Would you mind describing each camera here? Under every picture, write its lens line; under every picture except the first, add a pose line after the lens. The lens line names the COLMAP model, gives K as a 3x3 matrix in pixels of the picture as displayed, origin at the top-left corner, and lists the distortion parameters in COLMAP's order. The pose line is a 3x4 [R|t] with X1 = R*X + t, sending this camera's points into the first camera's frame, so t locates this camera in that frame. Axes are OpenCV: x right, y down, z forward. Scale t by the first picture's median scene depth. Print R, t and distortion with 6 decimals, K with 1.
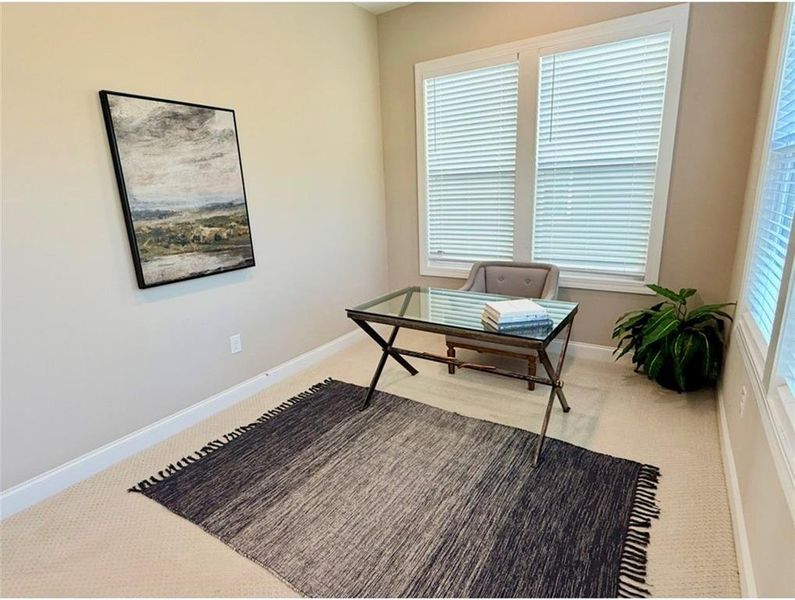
lens RADIAL K [[425.7, 0, 398.8], [0, 425.7, 298.9], [0, 0, 1]] dist [-0.001146, 0.000031]
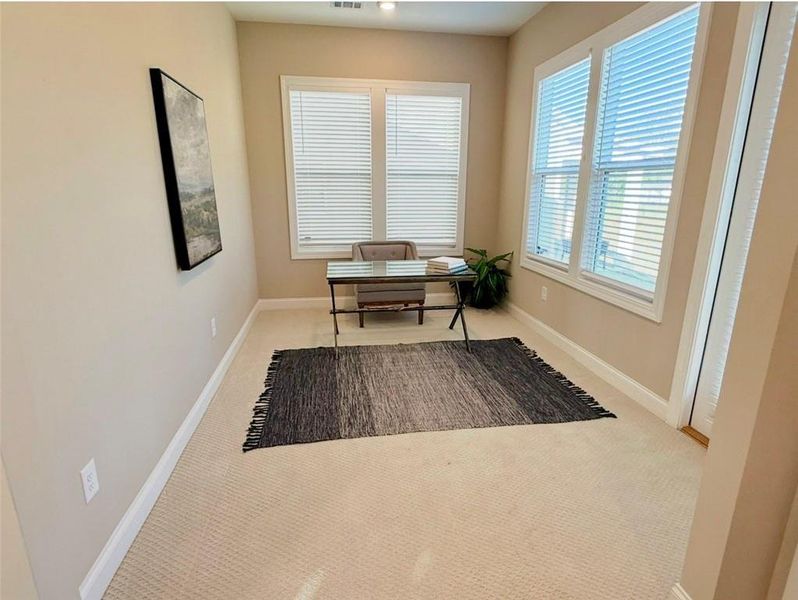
lens RADIAL K [[427.3, 0, 400.3], [0, 427.3, 298.9], [0, 0, 1]] dist [-0.001146, 0.000031]
pose [[0.740050, -0.130739, 0.659722, -0.797895], [0.133964, 0.989923, 0.045901, 0.056392], [-0.659075, 0.054410, 0.750106, -0.074312]]
